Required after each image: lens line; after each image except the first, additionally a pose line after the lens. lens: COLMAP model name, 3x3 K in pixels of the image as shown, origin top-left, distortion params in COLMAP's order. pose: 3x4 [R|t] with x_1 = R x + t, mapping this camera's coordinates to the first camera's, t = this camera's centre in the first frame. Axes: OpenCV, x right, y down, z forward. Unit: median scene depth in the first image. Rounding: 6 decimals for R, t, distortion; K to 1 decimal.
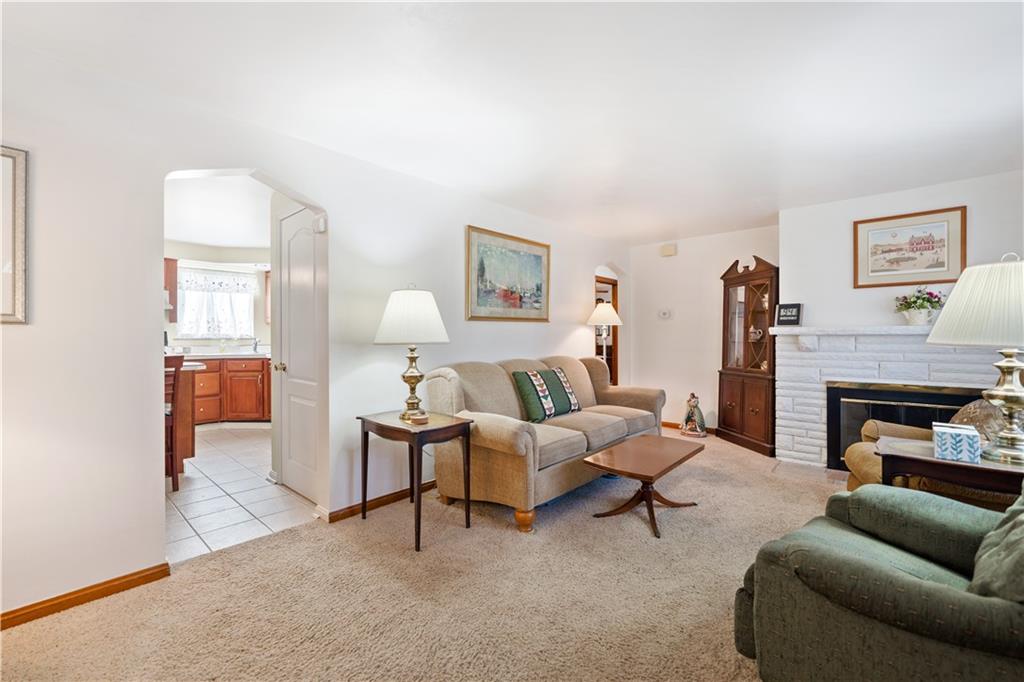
lens RADIAL K [[426.1, 0, 515.7], [0, 426.1, 343.2], [0, 0, 1]] dist [-0.011538, 0.000189]
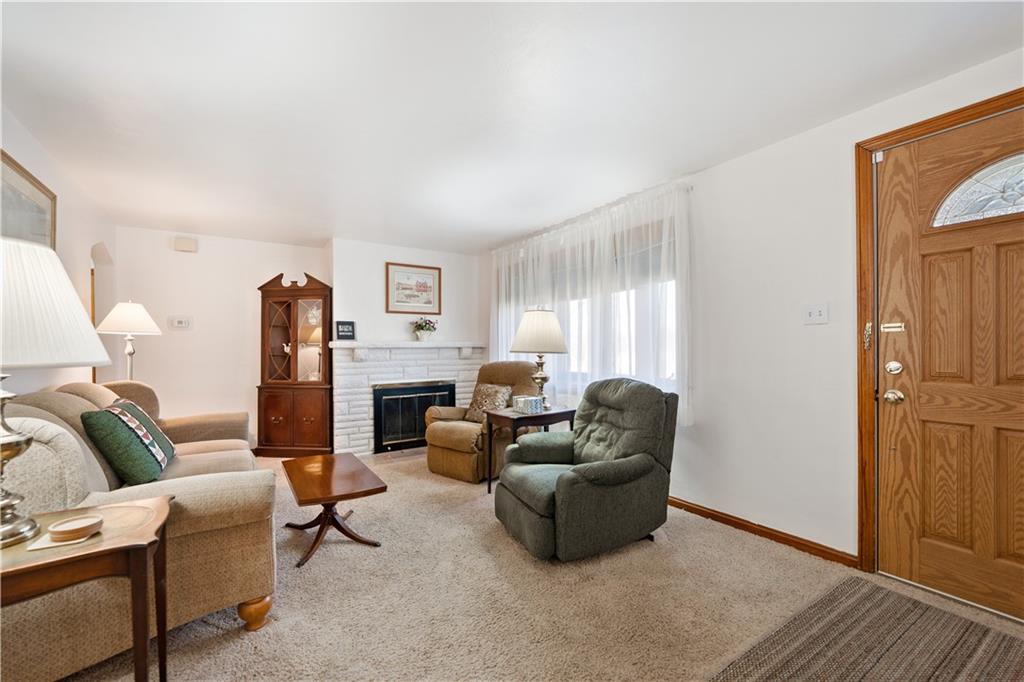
lens RADIAL K [[425.2, 0, 509.5], [0, 425.2, 346.6], [0, 0, 1]] dist [-0.001004, 0.000142]
pose [[0.270733, 0.001517, 0.962653, -0.366620], [0.020747, 0.999757, -0.007411, -0.005920], [-0.962431, 0.021979, 0.270635, 0.265324]]
